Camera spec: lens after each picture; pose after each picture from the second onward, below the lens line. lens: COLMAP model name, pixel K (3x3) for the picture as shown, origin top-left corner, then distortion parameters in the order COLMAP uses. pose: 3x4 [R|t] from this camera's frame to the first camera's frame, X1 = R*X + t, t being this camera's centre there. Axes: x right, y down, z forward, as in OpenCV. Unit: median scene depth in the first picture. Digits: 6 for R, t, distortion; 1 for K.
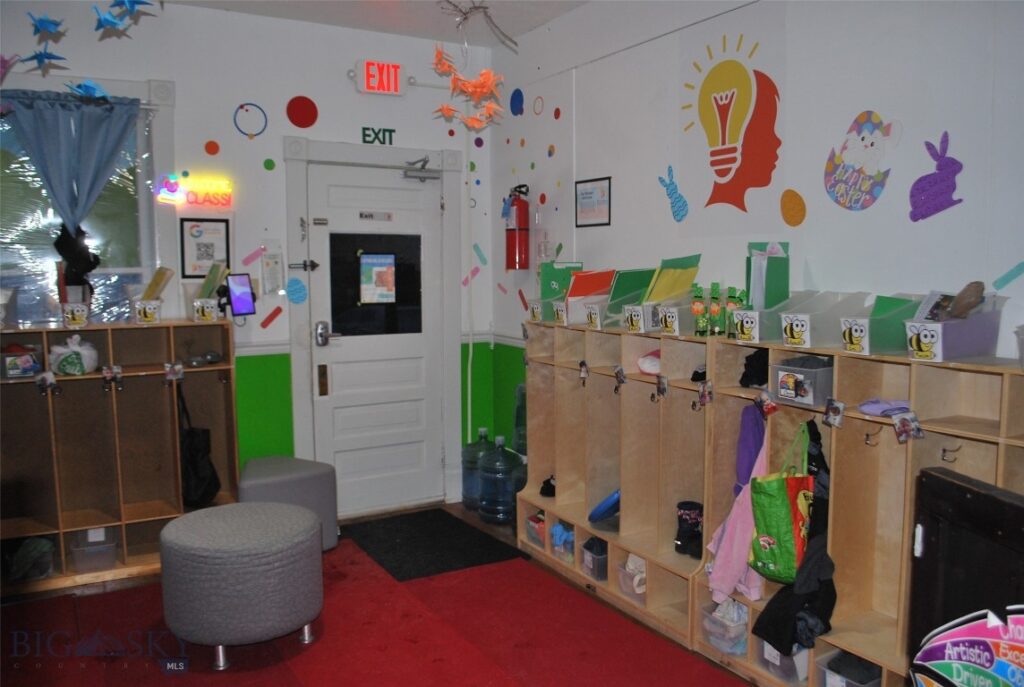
lens RADIAL K [[780.8, 0, 512.0], [0, 780.8, 343.5], [0, 0, 1]] dist [-0.072597, 0.001925]
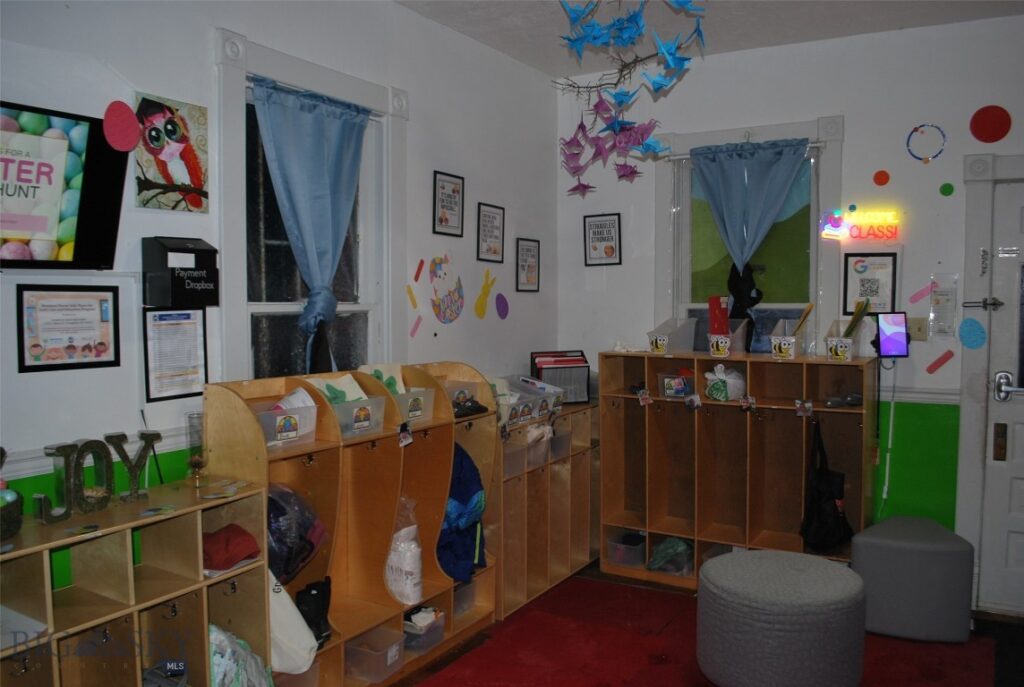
lens RADIAL K [[780.8, 0, 512.0], [0, 780.8, 343.5], [0, 0, 1]] dist [-0.072597, 0.001925]
pose [[0.505774, 0.054866, -0.860920, 0.202658], [-0.087213, 0.996114, 0.012246, -0.024405], [0.858246, 0.068890, 0.508594, 0.149087]]
